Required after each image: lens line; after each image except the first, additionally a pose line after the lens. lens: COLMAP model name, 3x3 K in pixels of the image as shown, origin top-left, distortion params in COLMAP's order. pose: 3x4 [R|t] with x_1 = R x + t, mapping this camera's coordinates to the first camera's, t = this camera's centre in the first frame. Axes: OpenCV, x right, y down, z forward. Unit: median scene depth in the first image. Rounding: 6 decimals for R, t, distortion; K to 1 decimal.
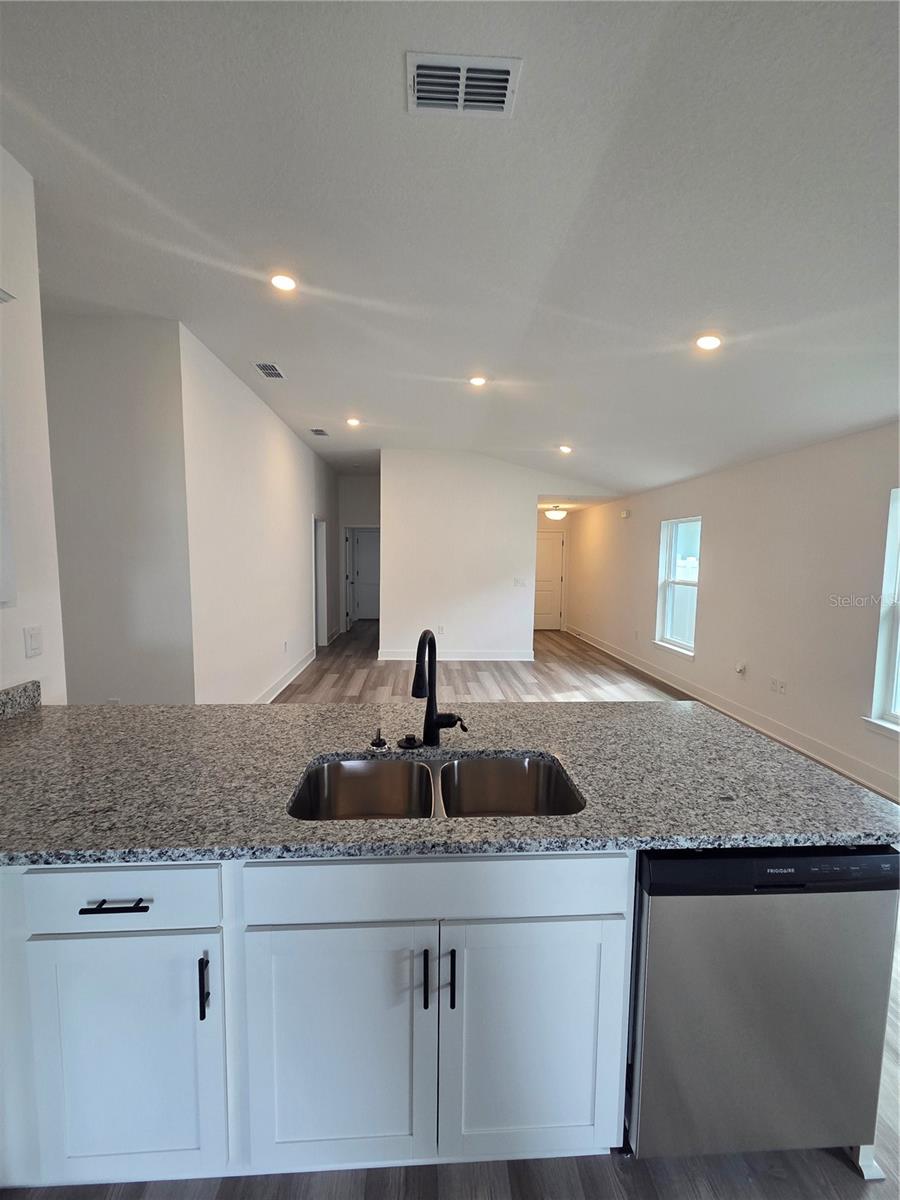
lens RADIAL K [[488.1, 0, 445.0], [0, 488.1, 604.4], [0, 0, 1]] dist [-0.010431, -0.000408]
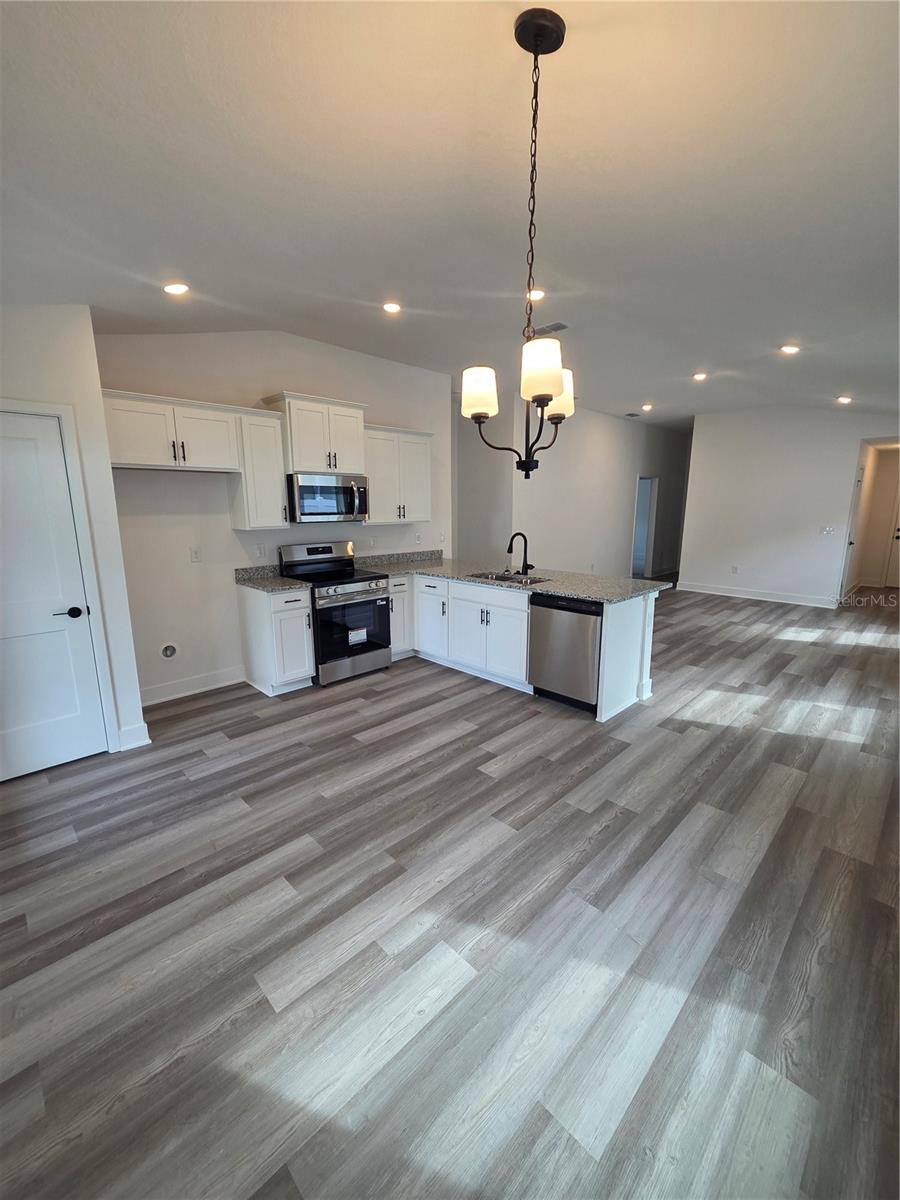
lens RADIAL K [[488.1, 0, 444.9], [0, 488.1, 598.3], [0, 0, 1]] dist [-0.010431, -0.000408]
pose [[0.652217, 0.127776, -0.747186, 0.511207], [-0.060433, 0.991318, 0.116773, 0.034505], [0.755619, -0.031006, 0.654277, -0.341788]]
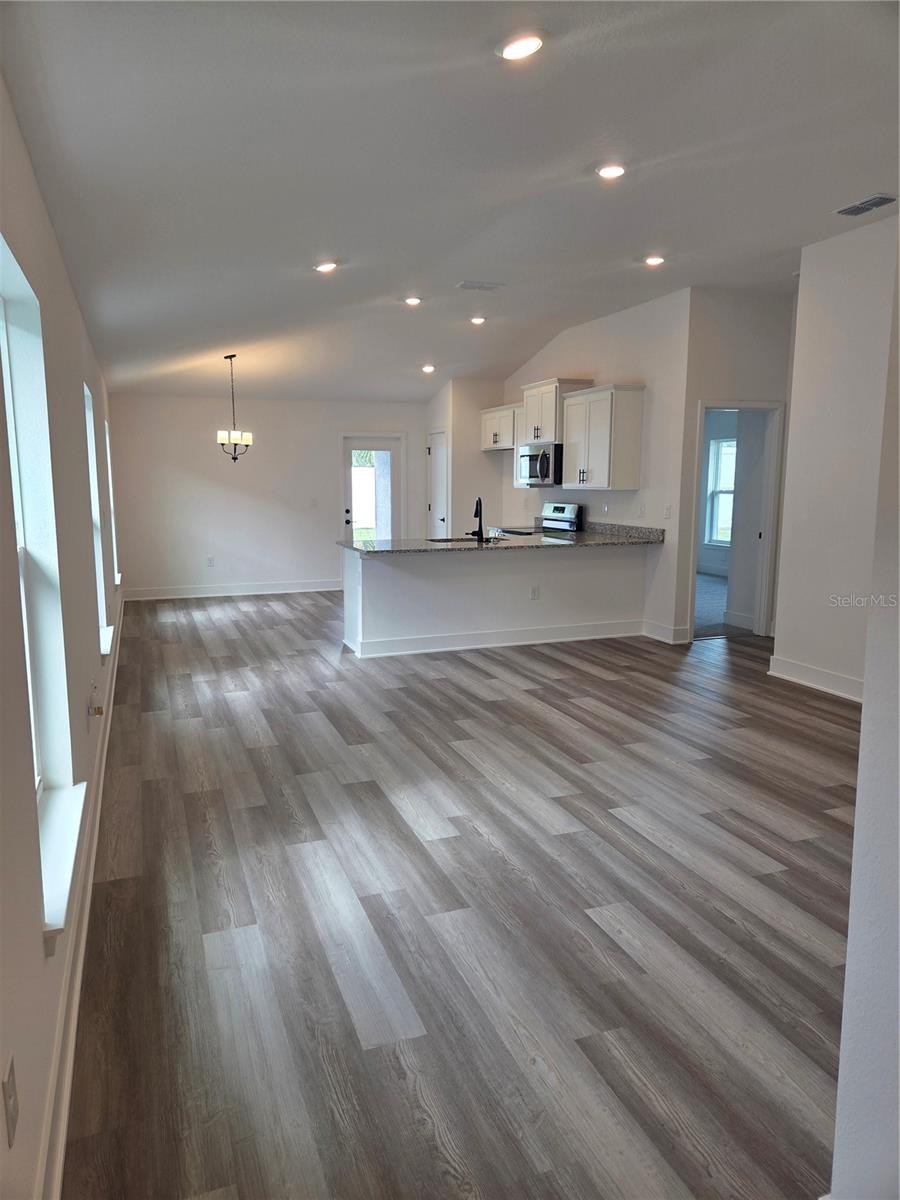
lens RADIAL K [[811.8, 0, 444.4], [0, 811.8, 600.2], [0, 0, 1]] dist [0.011407, 0.000672]
pose [[-0.956660, 0.035840, -0.288993, 0.418120], [-0.035024, 0.971033, 0.236366, -0.127229], [0.289092, 0.236244, -0.927693, 1.444324]]
